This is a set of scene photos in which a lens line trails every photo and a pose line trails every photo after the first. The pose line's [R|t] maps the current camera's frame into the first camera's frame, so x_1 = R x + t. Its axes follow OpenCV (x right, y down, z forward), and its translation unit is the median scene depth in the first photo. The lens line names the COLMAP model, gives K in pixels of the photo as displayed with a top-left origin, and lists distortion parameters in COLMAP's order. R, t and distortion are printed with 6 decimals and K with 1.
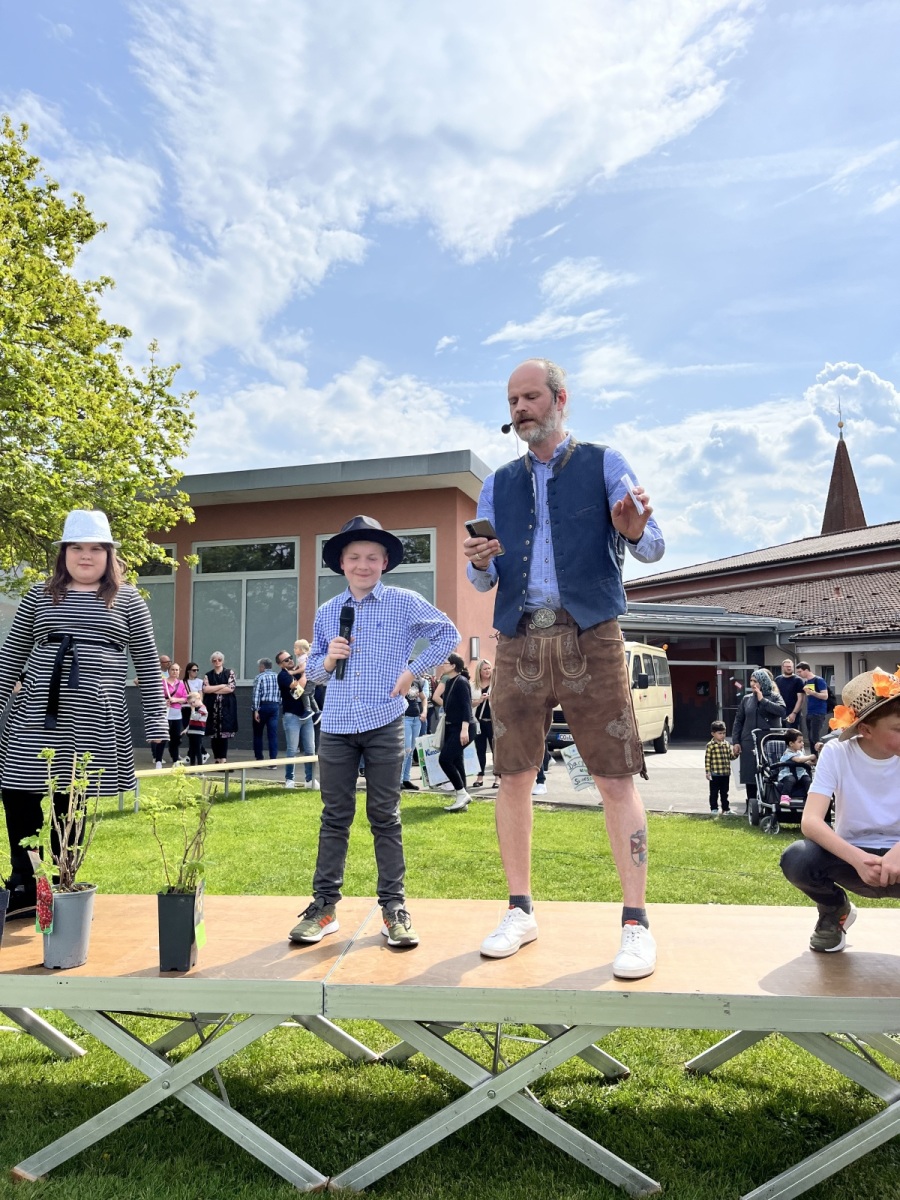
lens RADIAL K [[908.2, 0, 449.9], [0, 908.2, 600.2], [0, 0, 1]] dist [-0.000181, 0.005131]
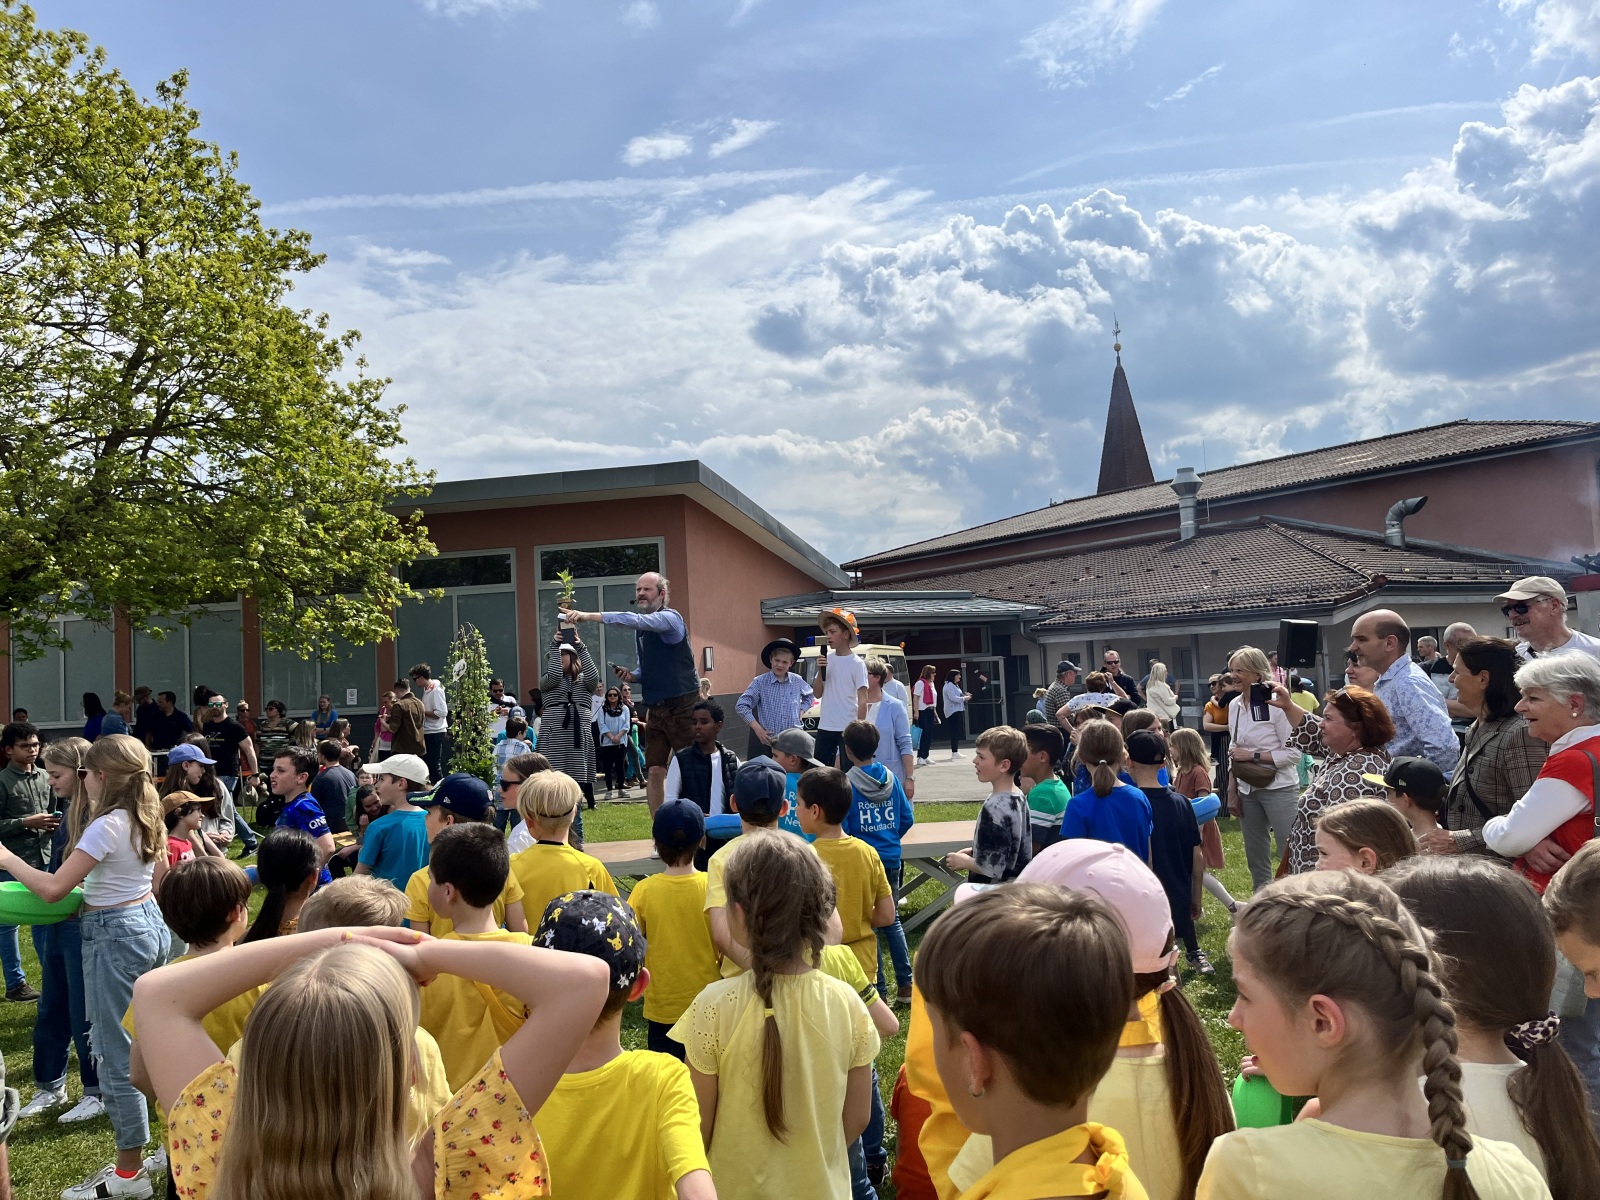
lens RADIAL K [[1210.9, 0, 800.3], [0, 1210.9, 602.1], [0, 0, 1]] dist [-0.000181, 0.005131]
pose [[0.990583, -0.041513, 0.130472, -0.035824], [0.037674, 0.998785, 0.031754, -0.038781], [-0.131632, -0.026540, 0.990943, -0.258277]]
